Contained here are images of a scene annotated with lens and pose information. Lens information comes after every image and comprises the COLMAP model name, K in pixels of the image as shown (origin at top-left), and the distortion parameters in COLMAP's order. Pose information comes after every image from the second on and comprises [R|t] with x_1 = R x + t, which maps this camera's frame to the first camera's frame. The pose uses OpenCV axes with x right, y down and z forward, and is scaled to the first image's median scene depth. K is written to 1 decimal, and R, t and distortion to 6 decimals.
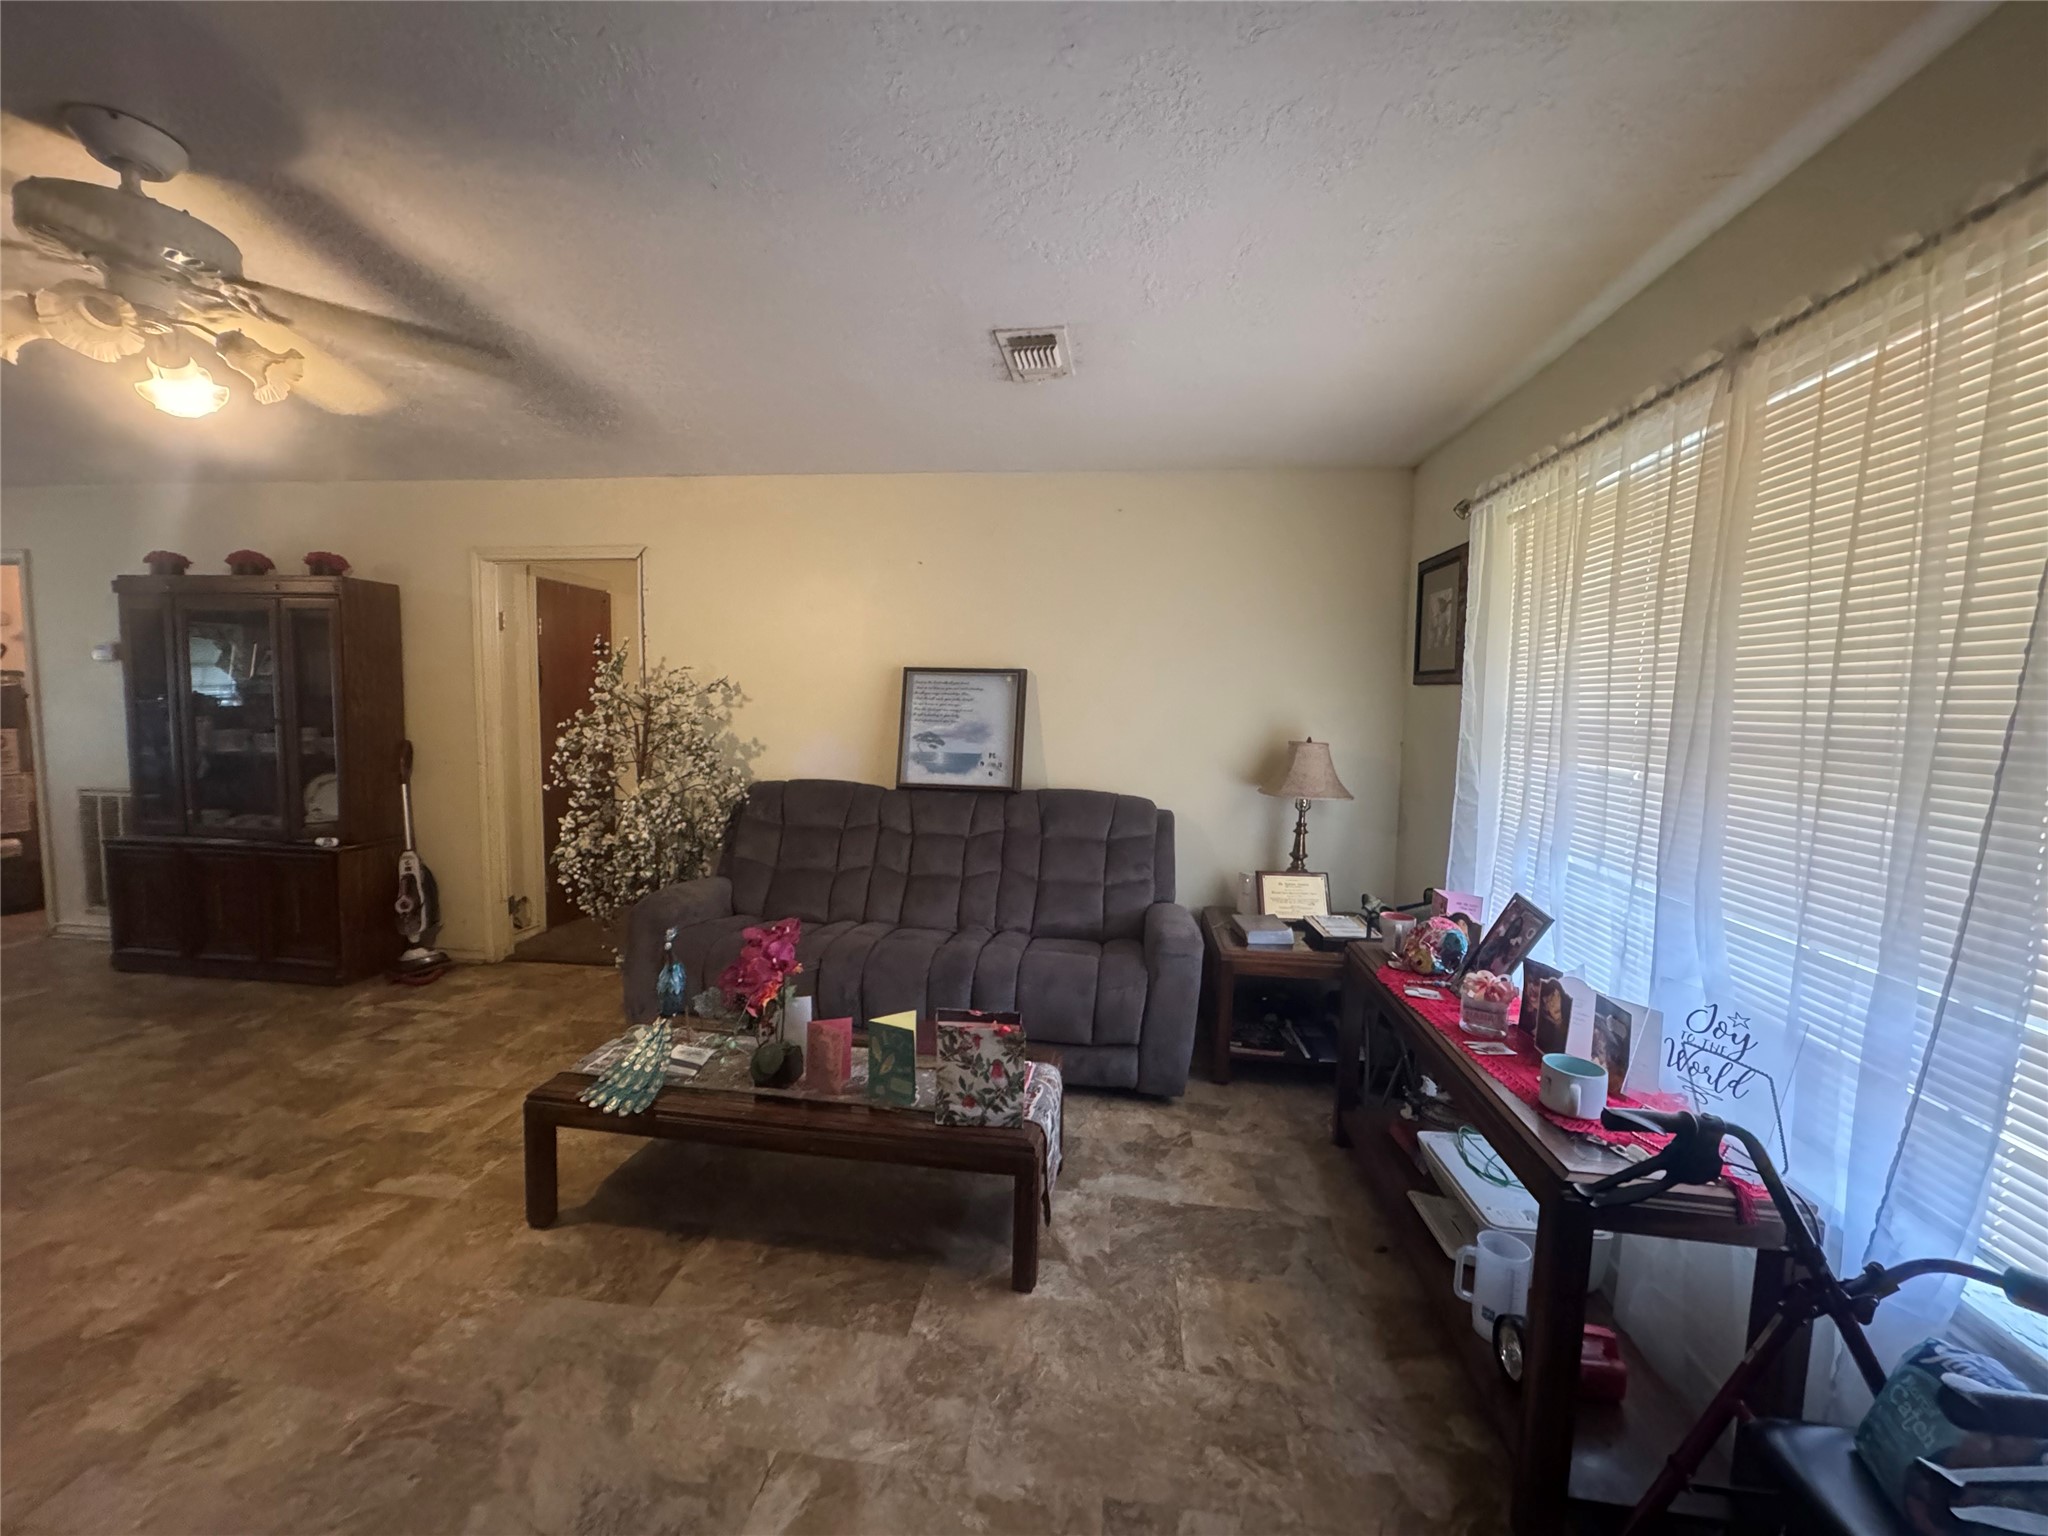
lens RADIAL K [[815.5, 0, 1025.4], [0, 815.5, 764.5], [0, 0, 1]] dist [-0.003247, 0.000862]
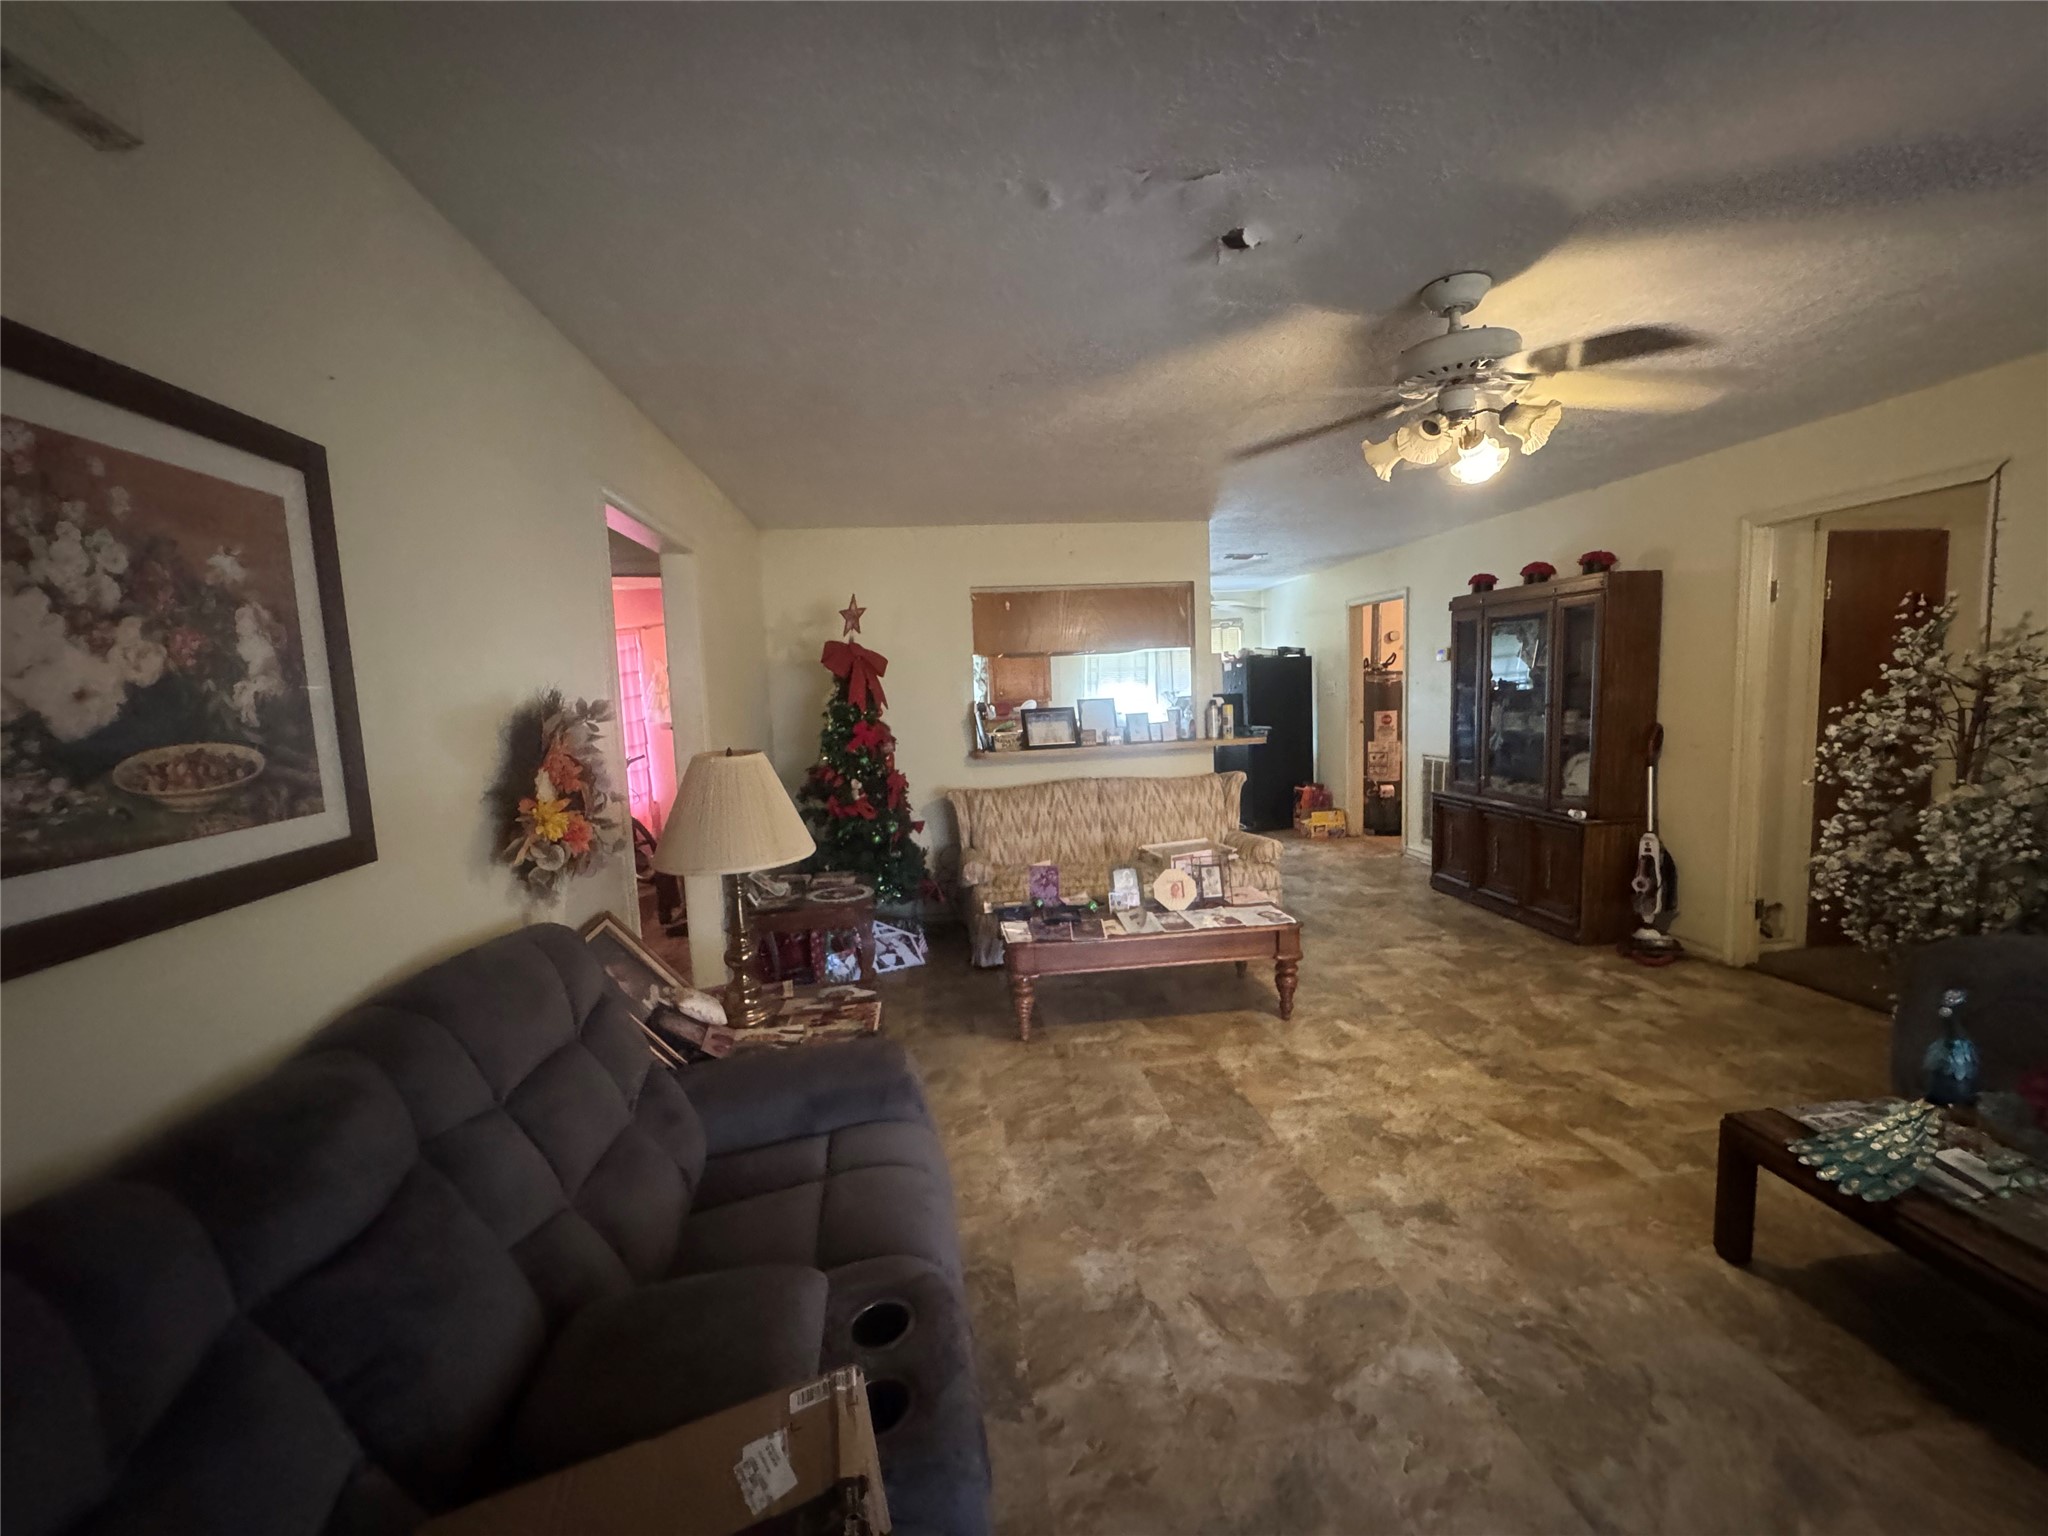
lens RADIAL K [[815.5, 0, 1020.3], [0, 815.5, 759.6], [0, 0, 1]] dist [-0.003247, 0.000862]
pose [[0.233446, 0.058995, -0.970579, 0.048586], [-0.034908, 0.998023, 0.052267, -0.012175], [0.971743, 0.021679, 0.235043, -0.007983]]
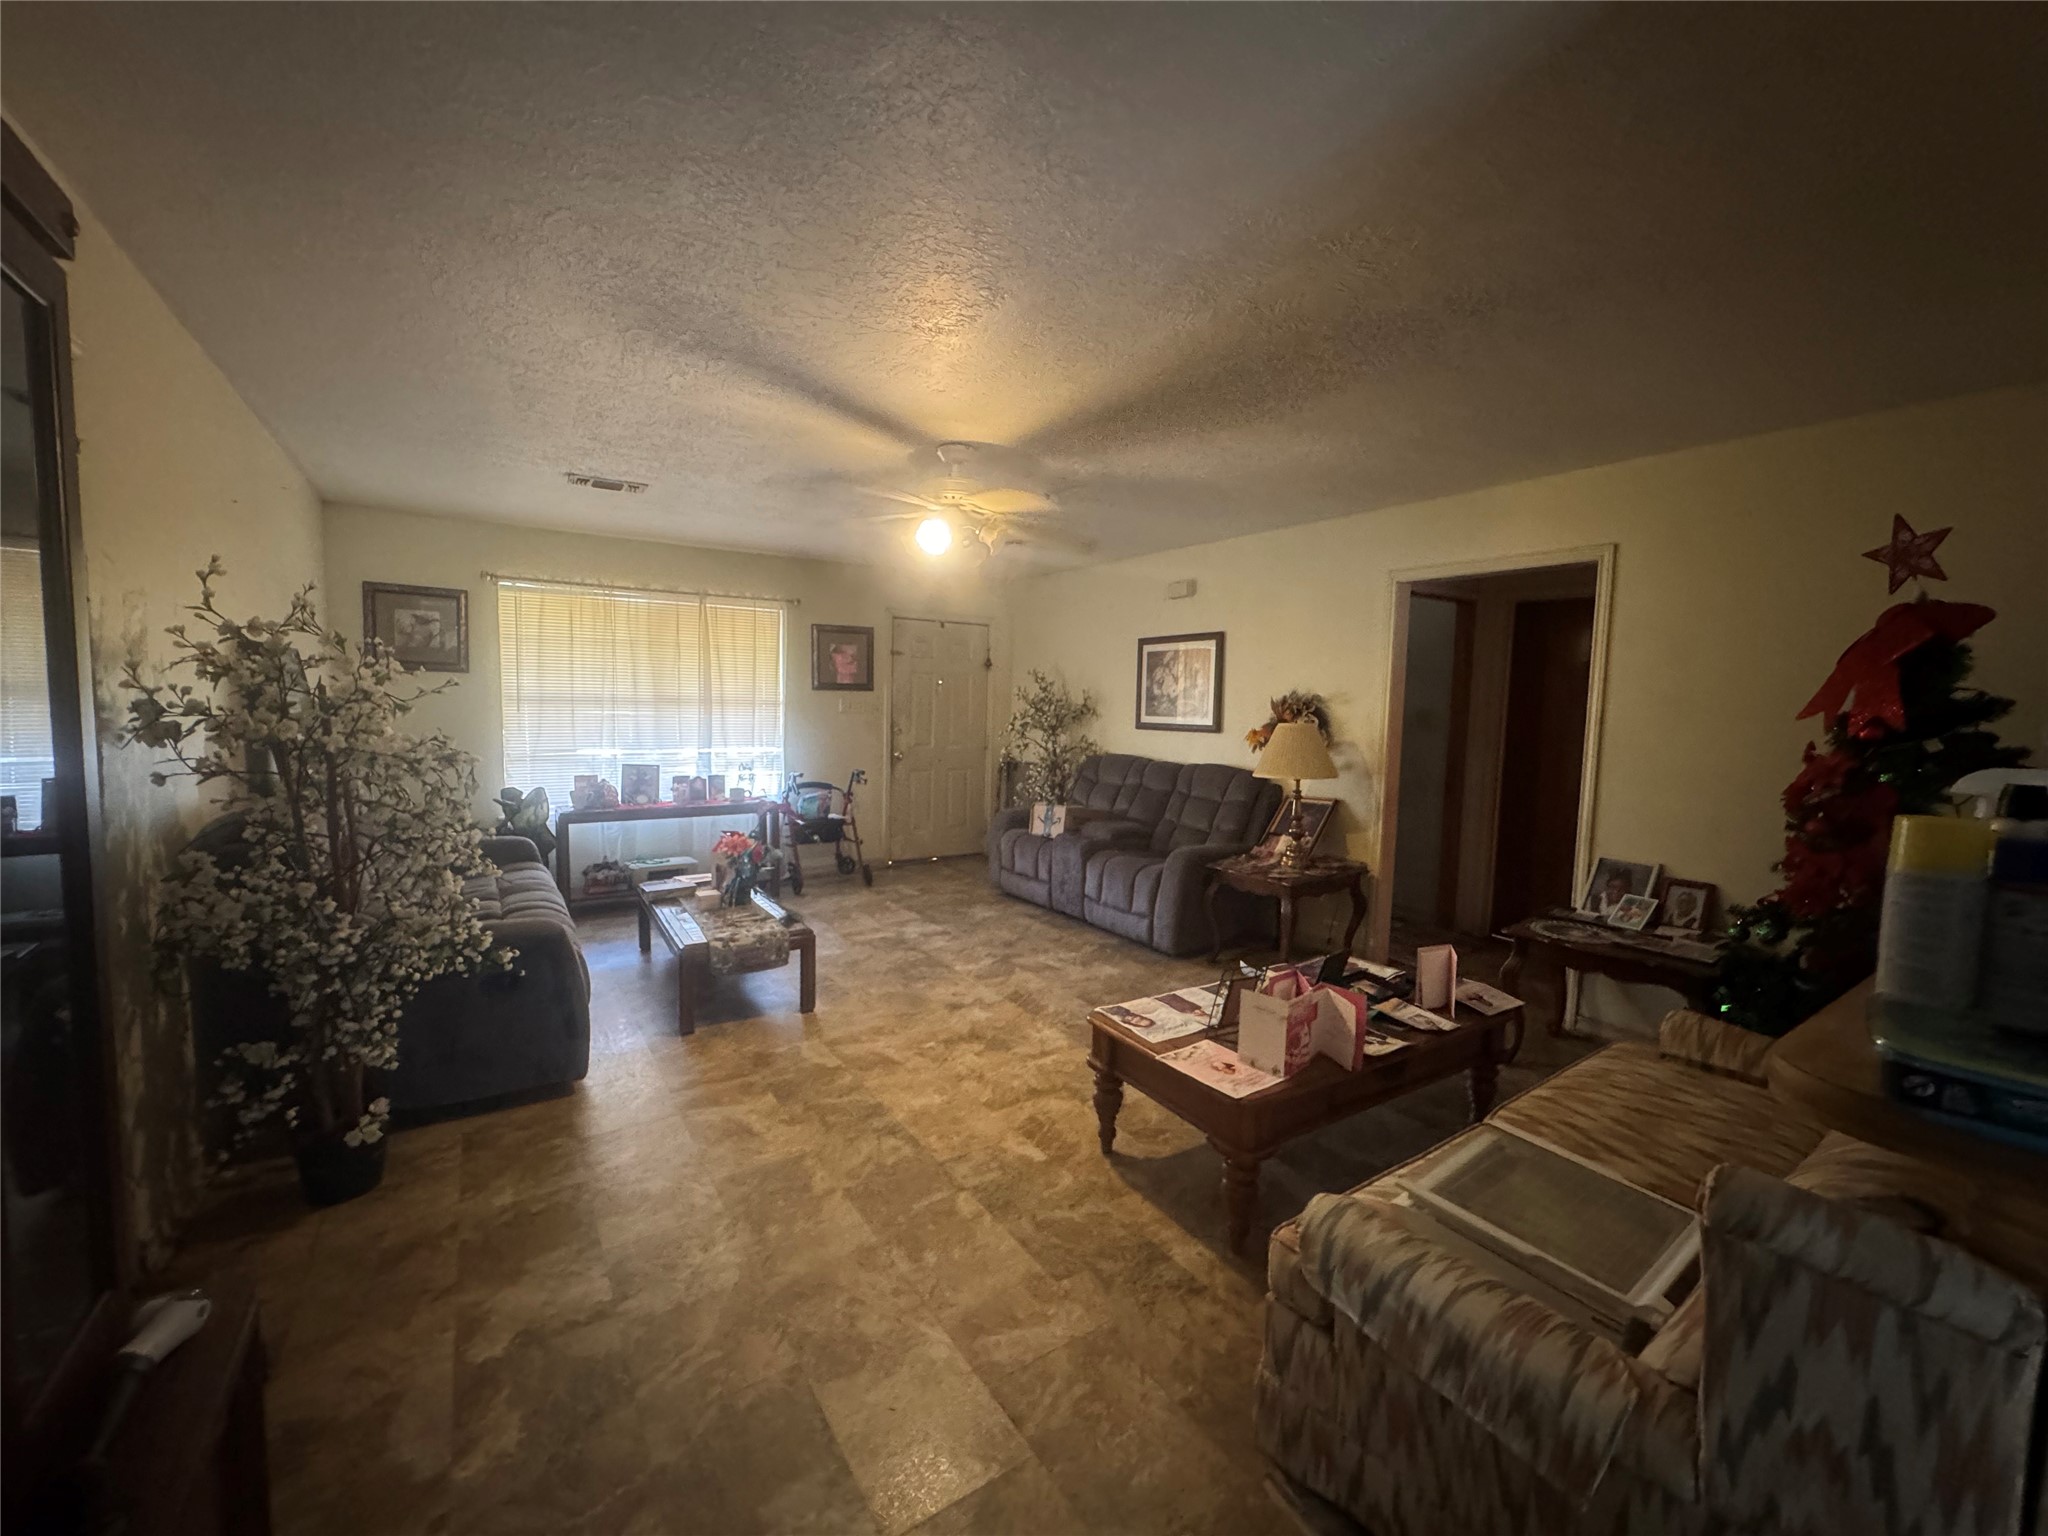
lens RADIAL K [[815.5, 0, 1020.8], [0, 815.5, 766.4], [0, 0, 1]] dist [-0.003247, 0.000862]
pose [[-0.646635, -0.093320, 0.757070, -1.250085], [0.026000, 0.989215, 0.144143, -0.097985], [-0.762356, 0.112892, -0.637235, 0.999179]]
